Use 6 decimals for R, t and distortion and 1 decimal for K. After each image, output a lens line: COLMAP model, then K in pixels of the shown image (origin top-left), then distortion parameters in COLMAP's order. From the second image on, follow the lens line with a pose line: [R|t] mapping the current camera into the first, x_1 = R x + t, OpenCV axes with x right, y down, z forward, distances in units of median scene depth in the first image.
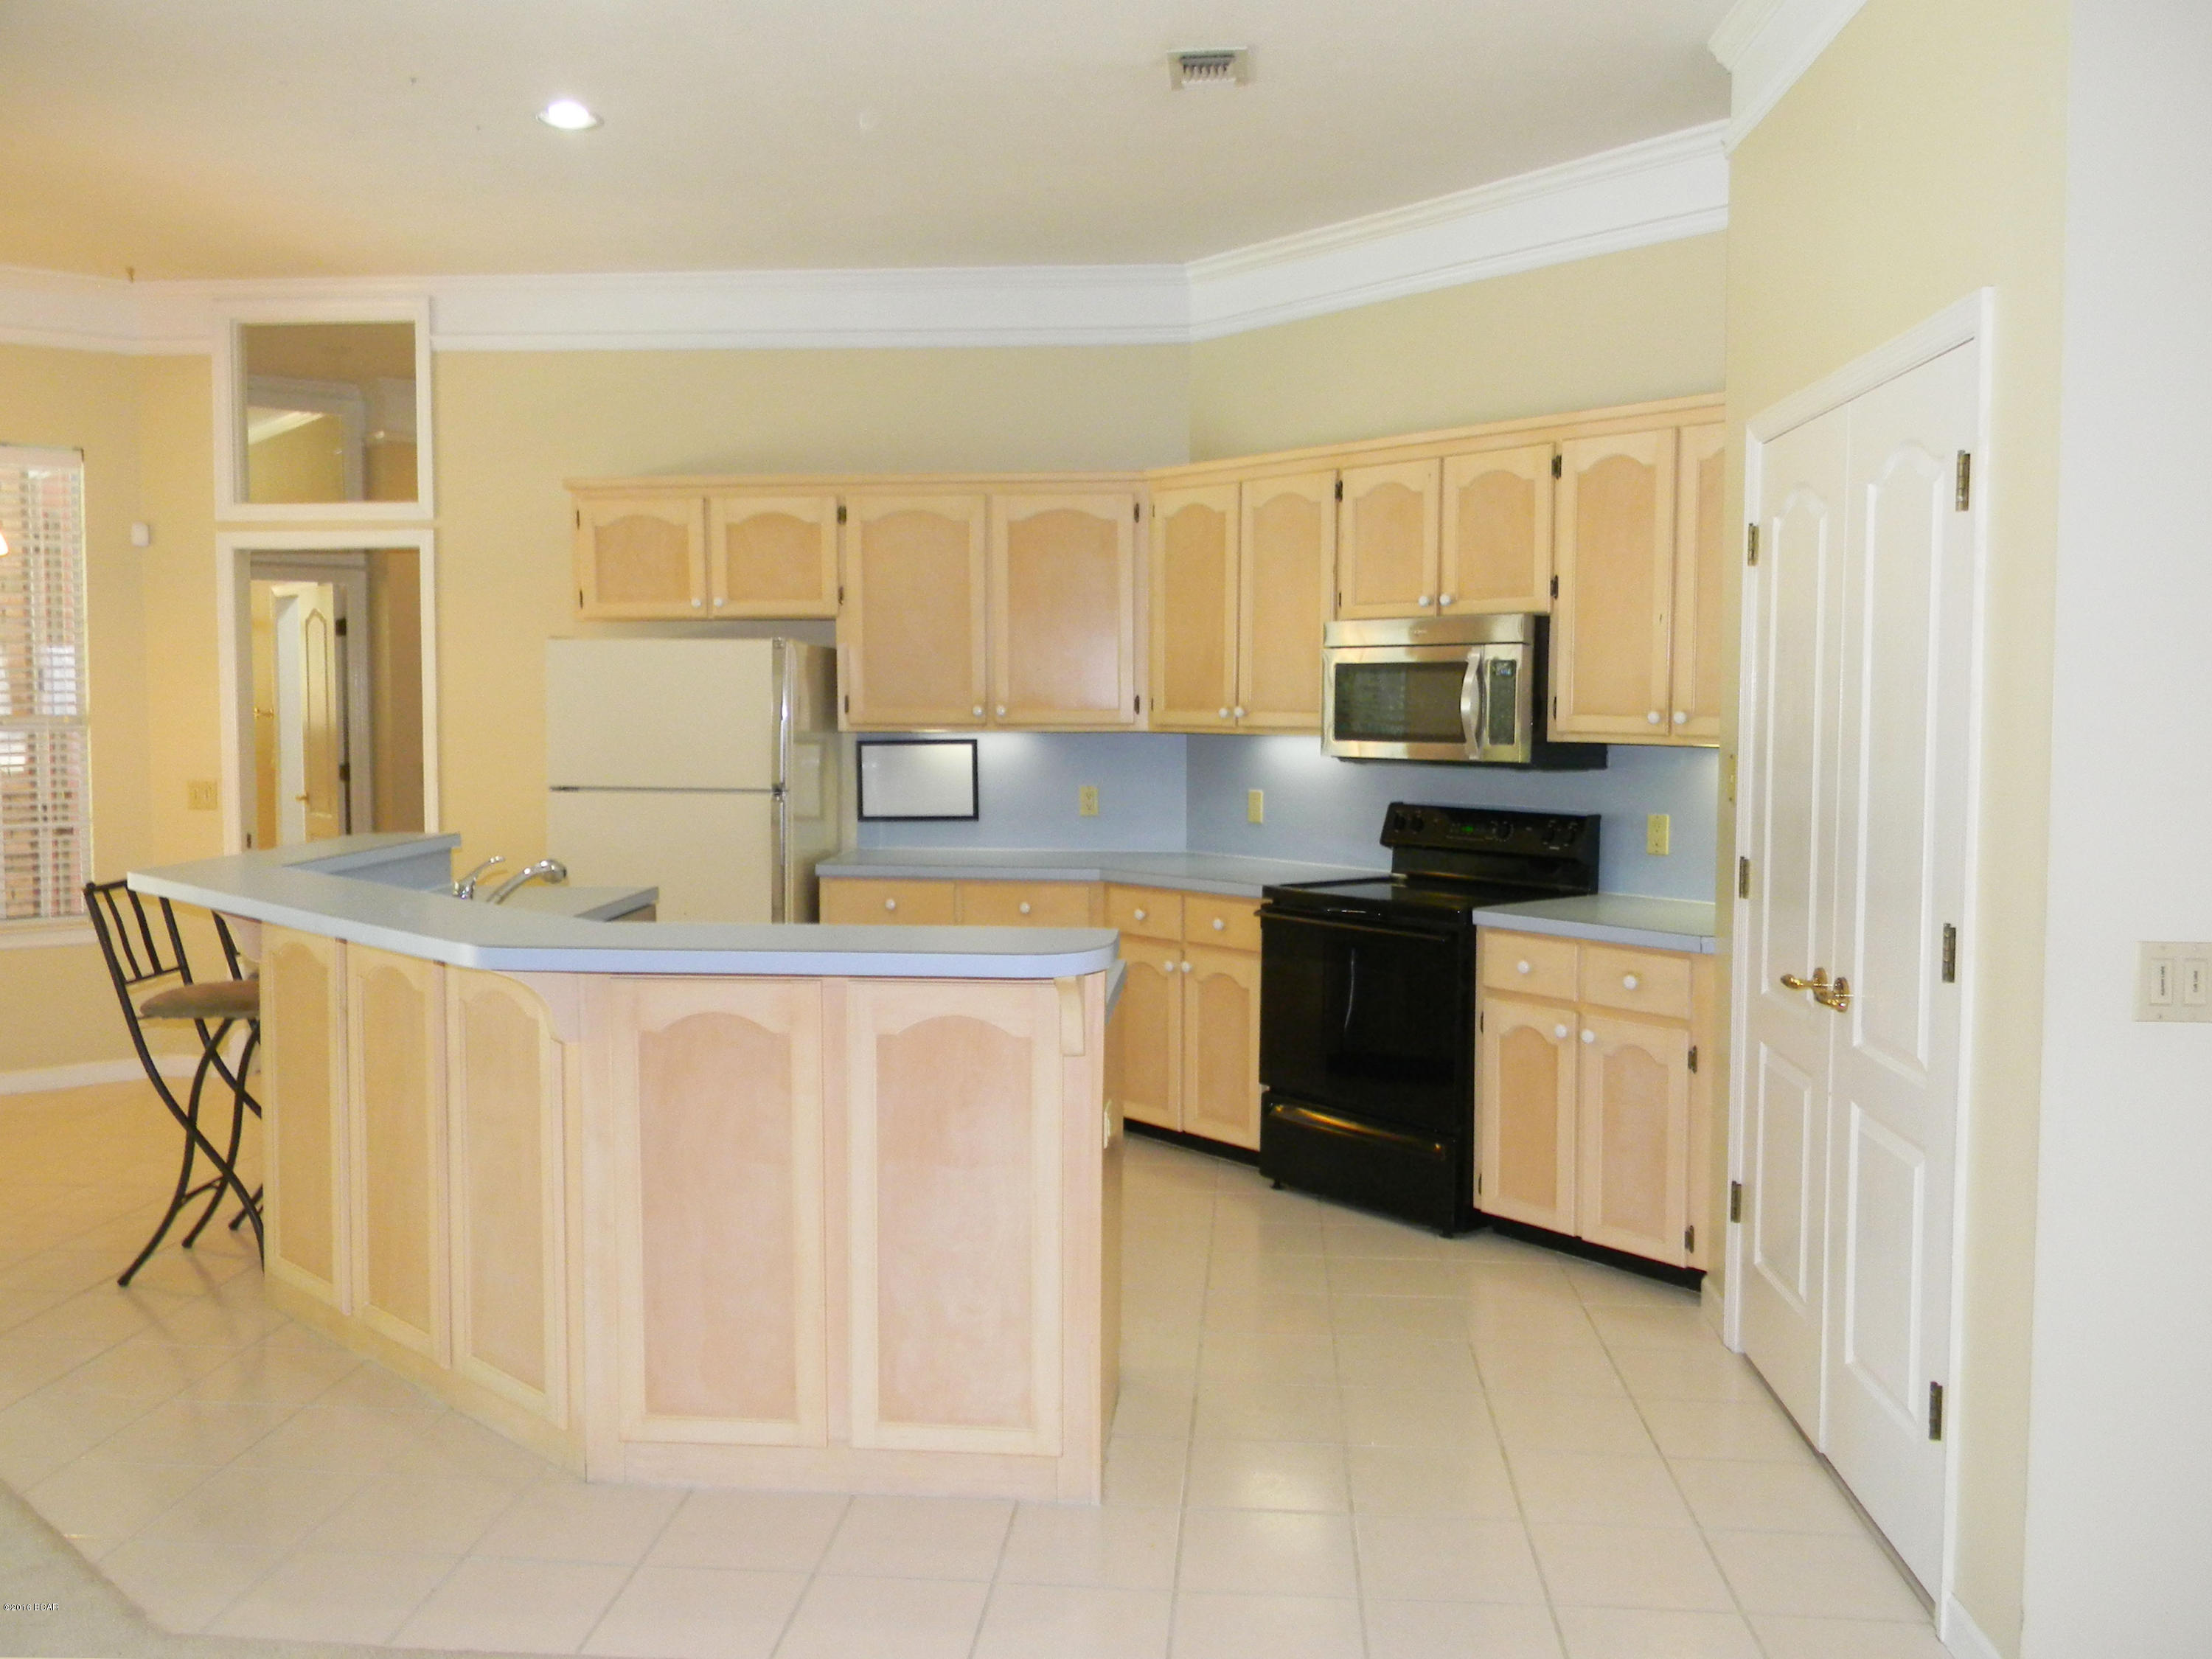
lens RADIAL K [[1822.8, 0, 1106.0], [0, 1822.8, 829.5], [0, 0, 1]] dist [0.001591, -0.004229]
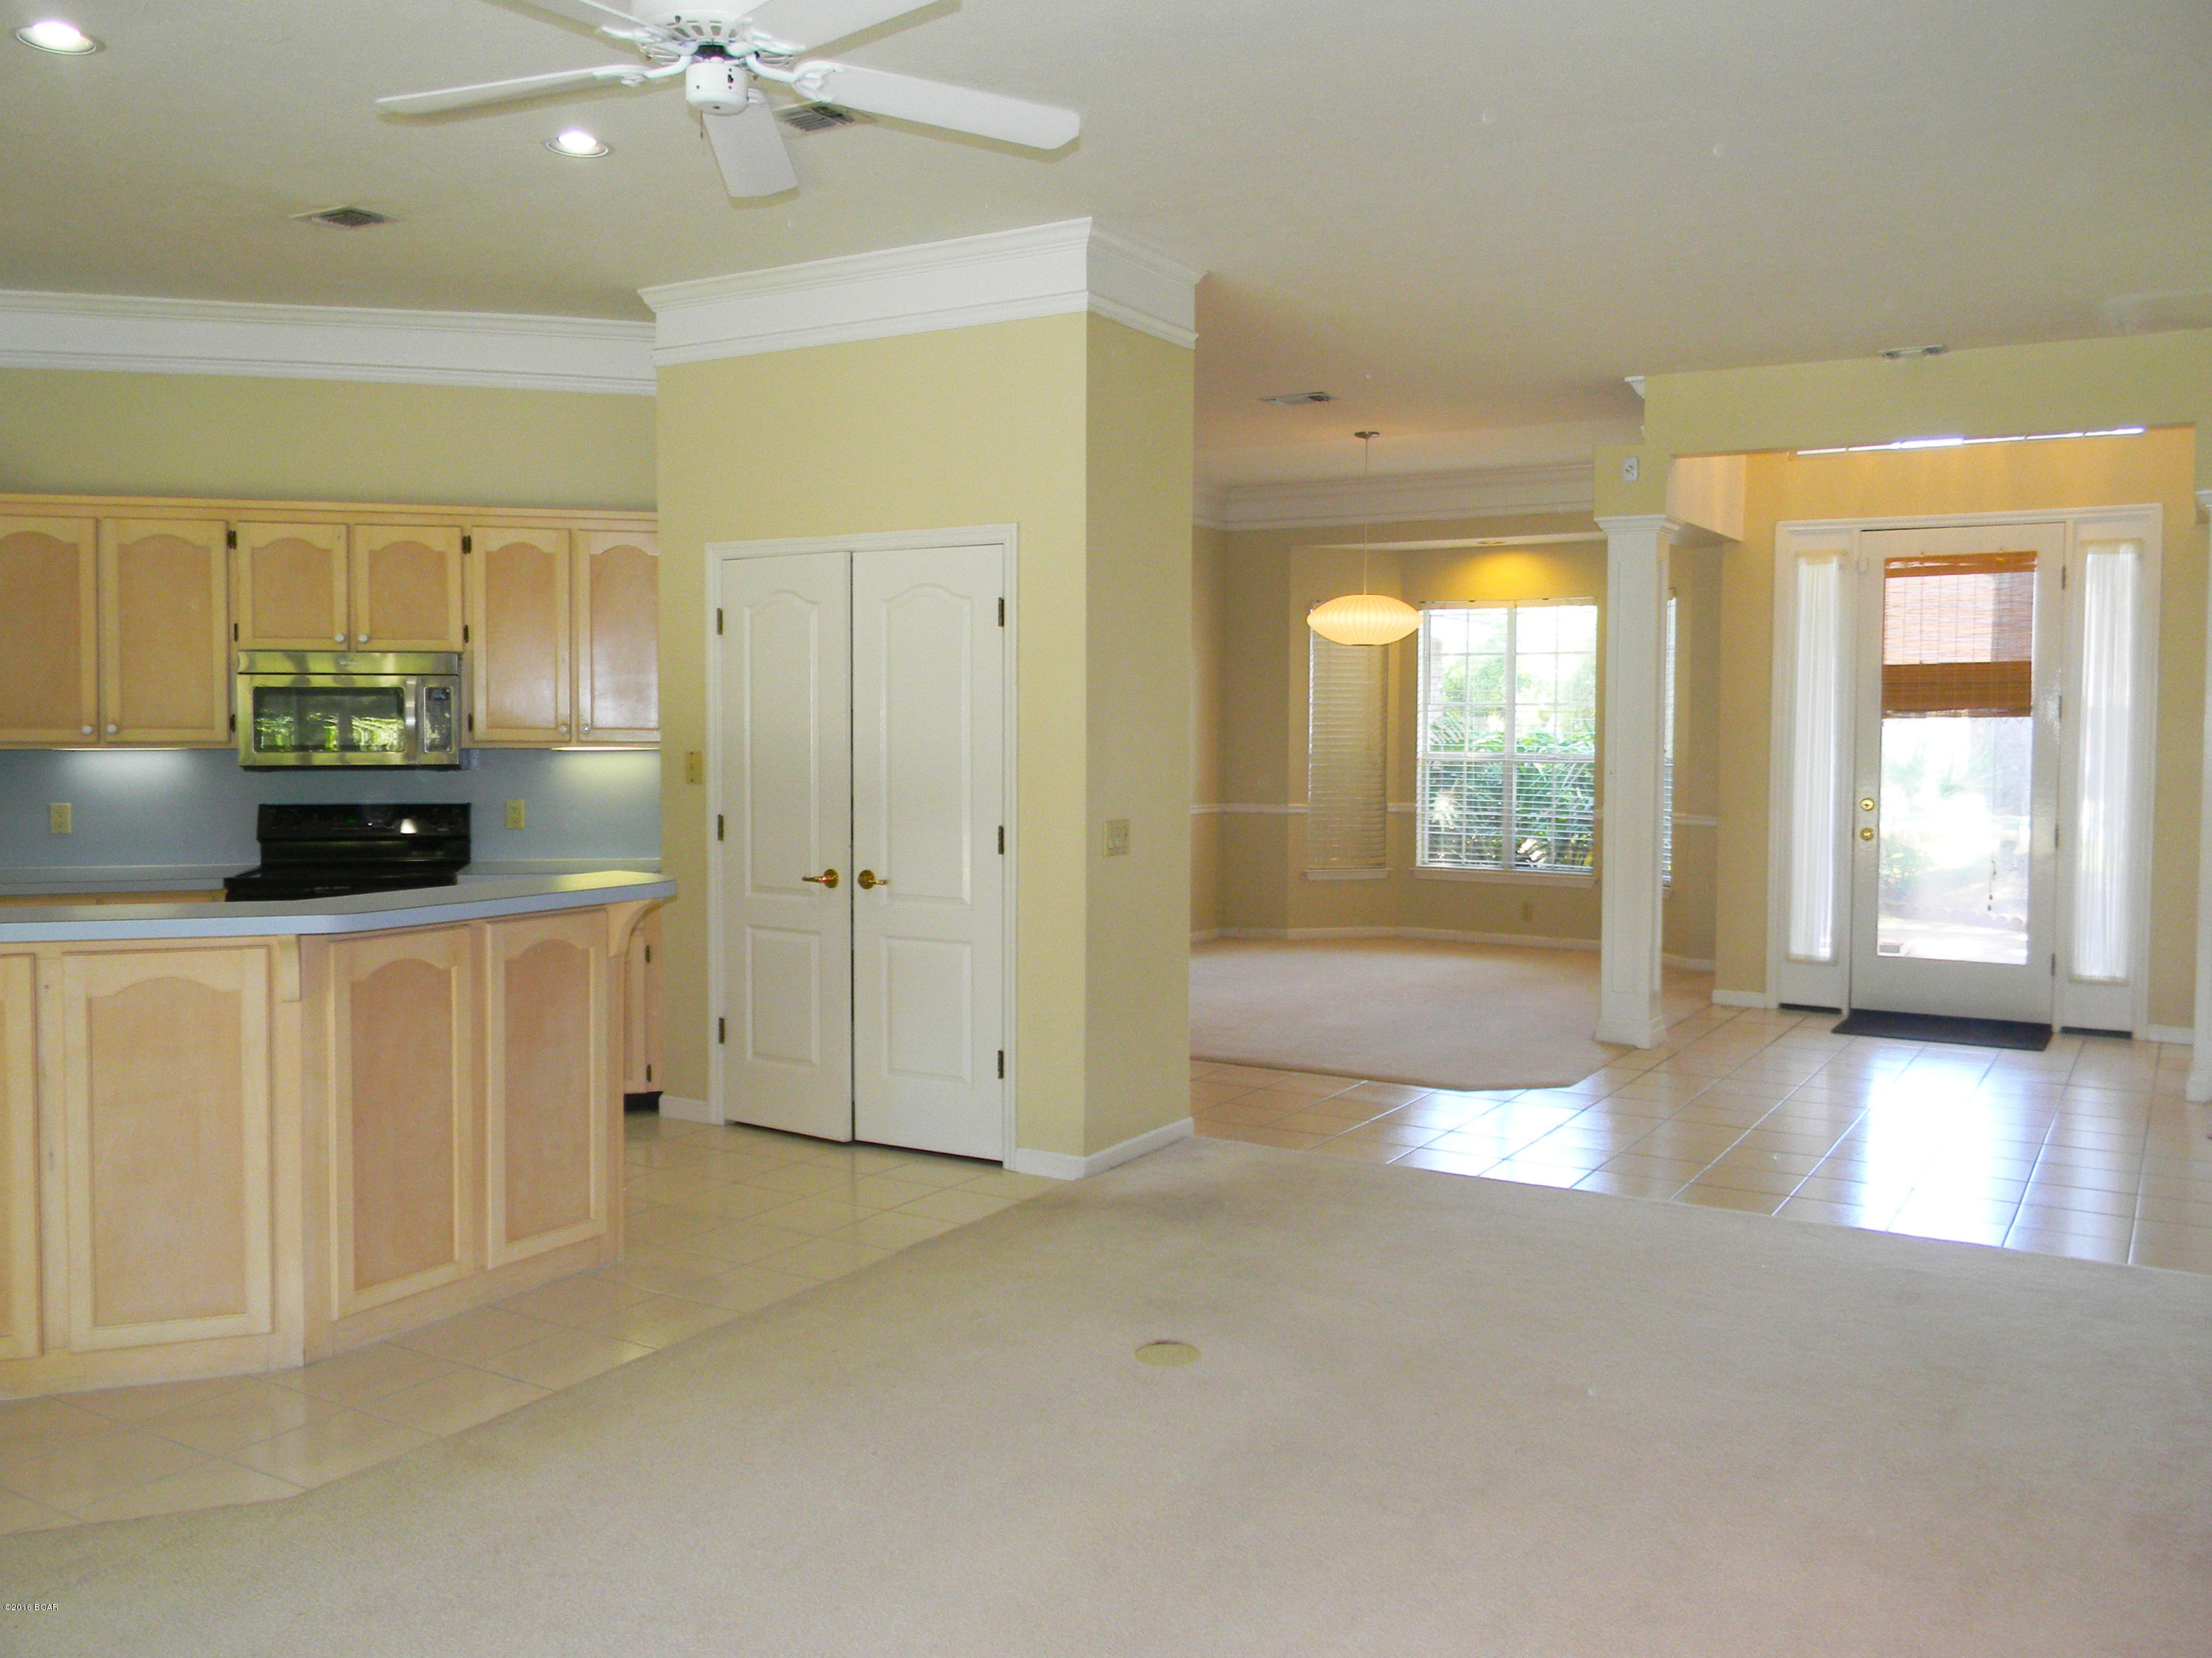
lens RADIAL K [[1822.6, 0, 1106.0], [0, 1822.6, 829.0], [0, 0, 1]] dist [0.001591, -0.004229]
pose [[0.447062, -0.057400, 0.892660, -0.650498], [0.065731, 0.997349, 0.031213, 0.000131], [-0.892085, 0.044721, 0.449650, -0.018415]]
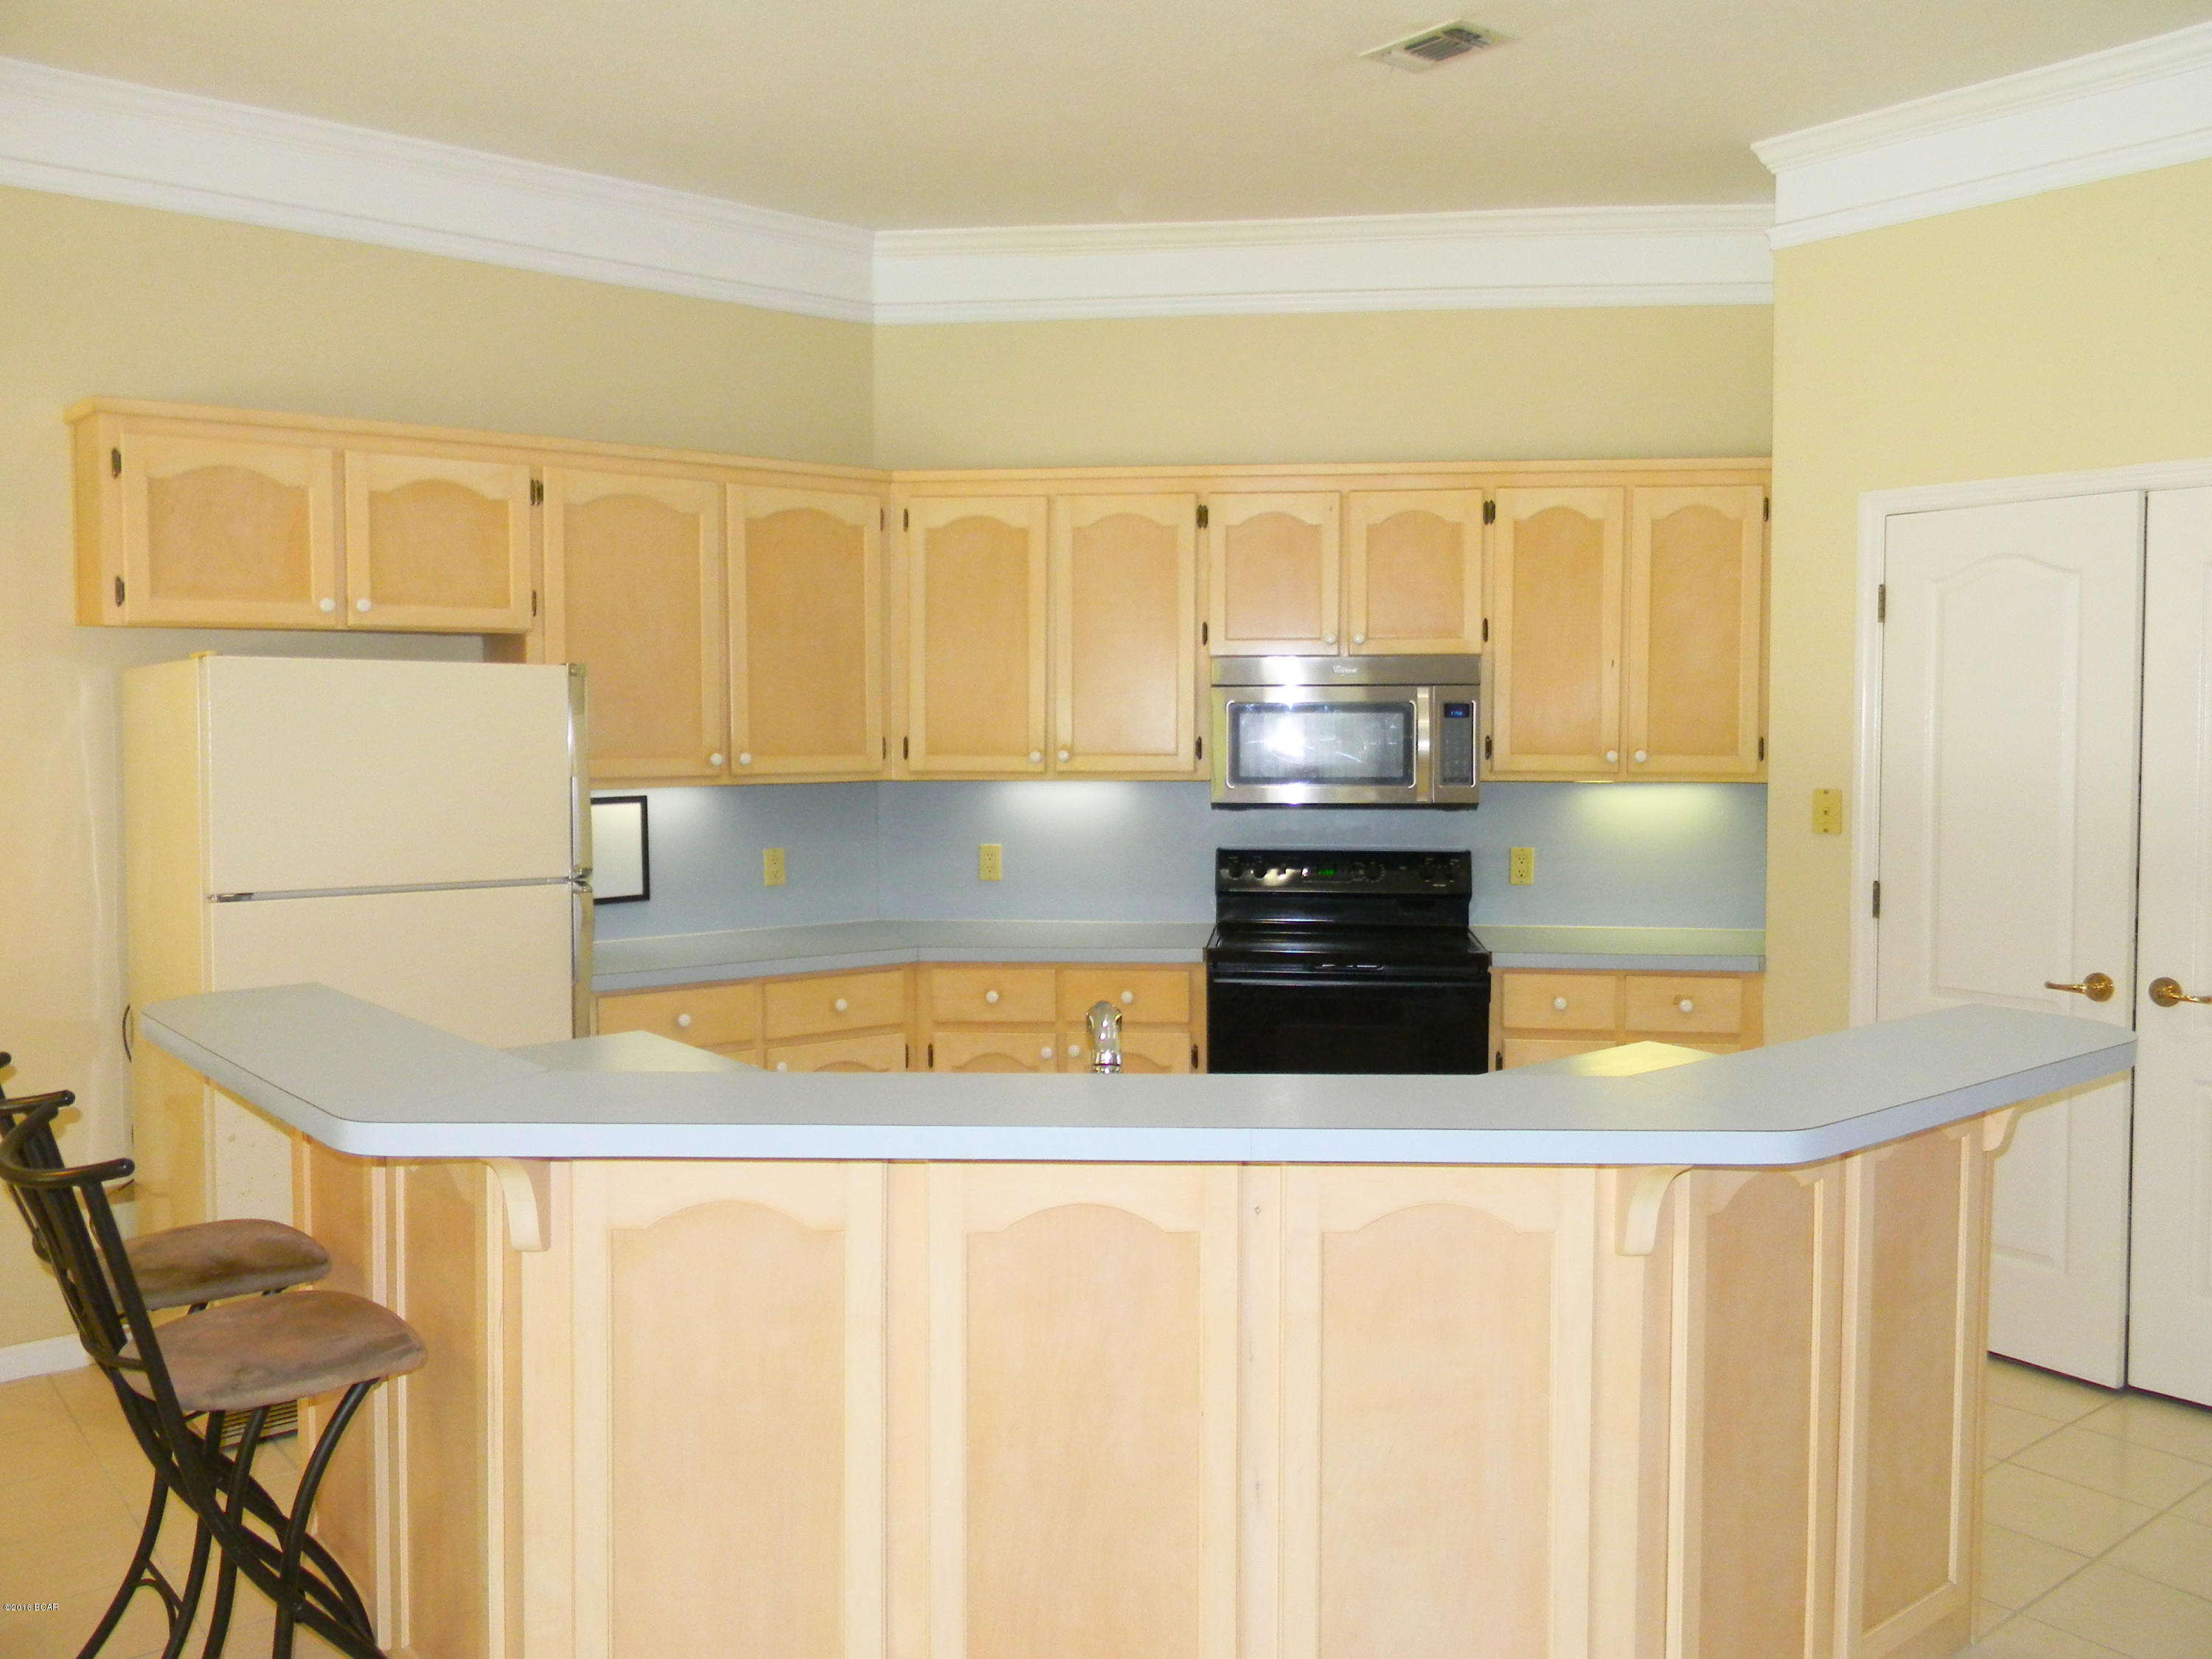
lens RADIAL K [[1798.0, 0, 1106.0], [0, 1798.0, 829.5], [0, 0, 1]] dist [0.000679, -0.005166]
pose [[0.719831, -0.045153, 0.692679, -0.526337], [0.055312, 0.998440, 0.007604, -0.035049], [-0.691942, 0.032840, 0.721206, 0.365476]]
